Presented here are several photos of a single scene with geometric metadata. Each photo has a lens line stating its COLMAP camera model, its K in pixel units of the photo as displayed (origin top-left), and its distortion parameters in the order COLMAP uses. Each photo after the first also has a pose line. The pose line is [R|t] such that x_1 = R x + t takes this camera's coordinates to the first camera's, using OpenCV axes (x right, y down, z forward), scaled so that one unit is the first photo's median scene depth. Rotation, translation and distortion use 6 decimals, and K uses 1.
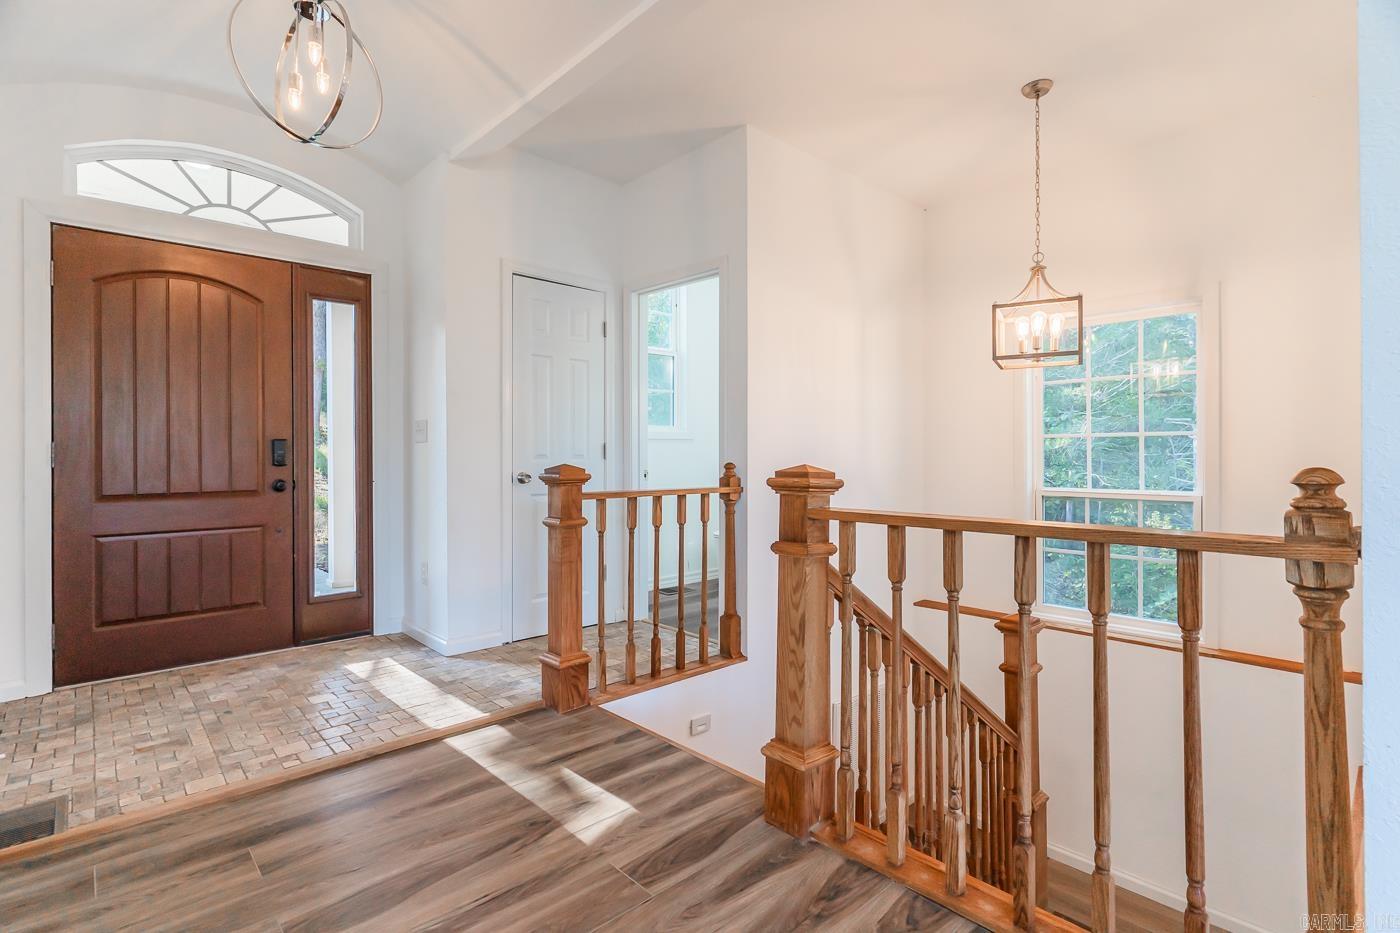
lens RADIAL K [[675.1, 0, 697.6], [0, 675.1, 455.6], [0, 0, 1]] dist [-0.002031, 0.002707]
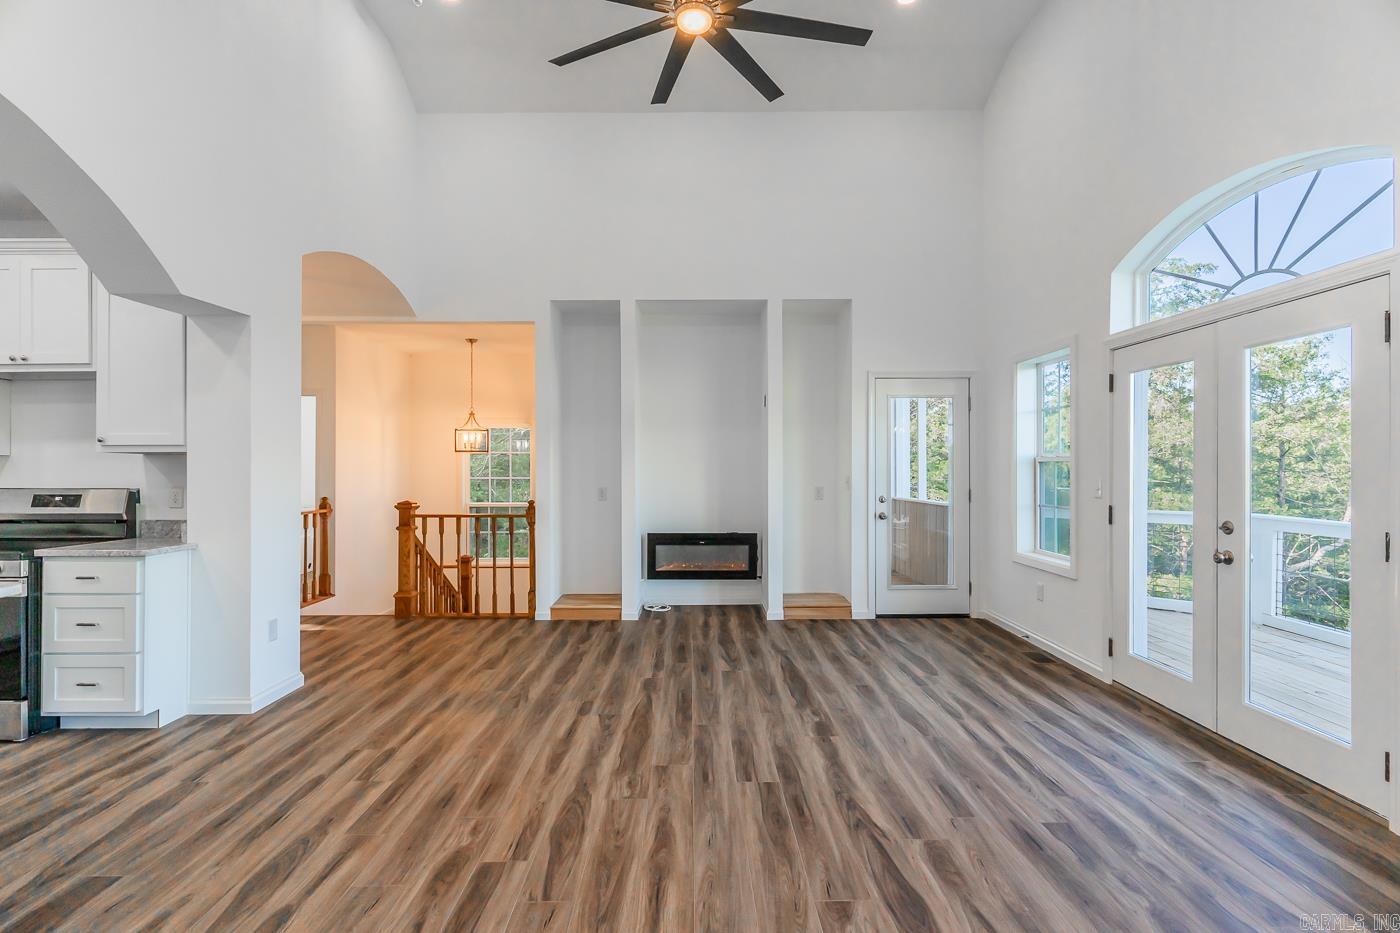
lens RADIAL K [[675.1, 0, 703.5], [0, 675.1, 463.8], [0, 0, 1]] dist [-0.002031, 0.002707]
pose [[0.669320, 0.003894, 0.742964, -0.687148], [-0.000941, 0.999990, -0.004393, -0.080058], [-0.742974, 0.002242, 0.669317, -1.154946]]
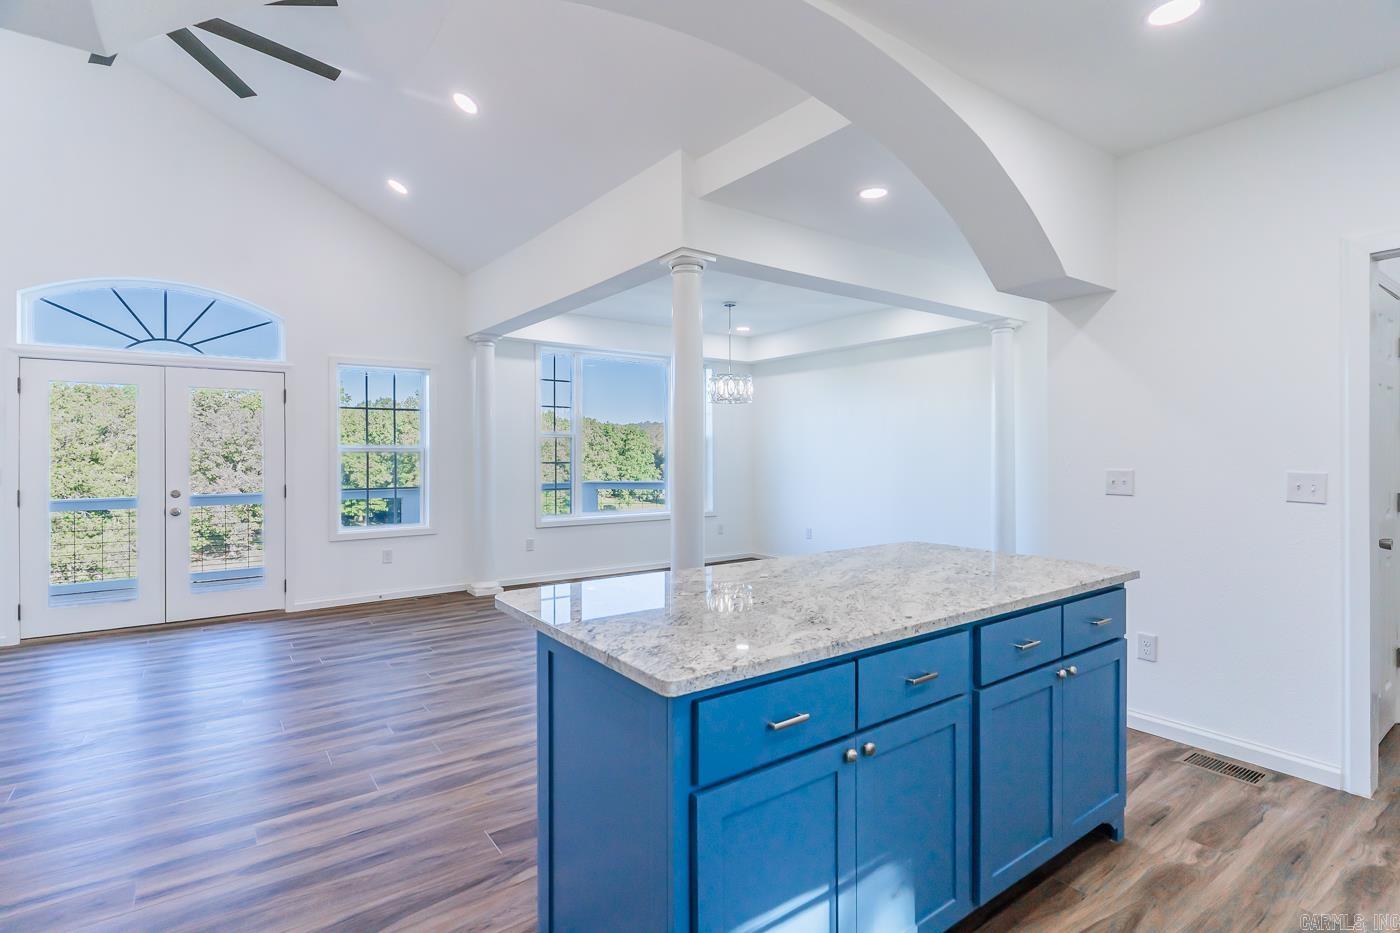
lens RADIAL K [[675.1, 0, 701.9], [0, 675.1, 460.6], [0, 0, 1]] dist [-0.002031, 0.002707]
pose [[-0.993713, 0.002013, 0.111938, -0.872862], [0.002110, 0.999997, 0.000748, -0.071116], [-0.111937, 0.000980, -0.993715, 0.351554]]
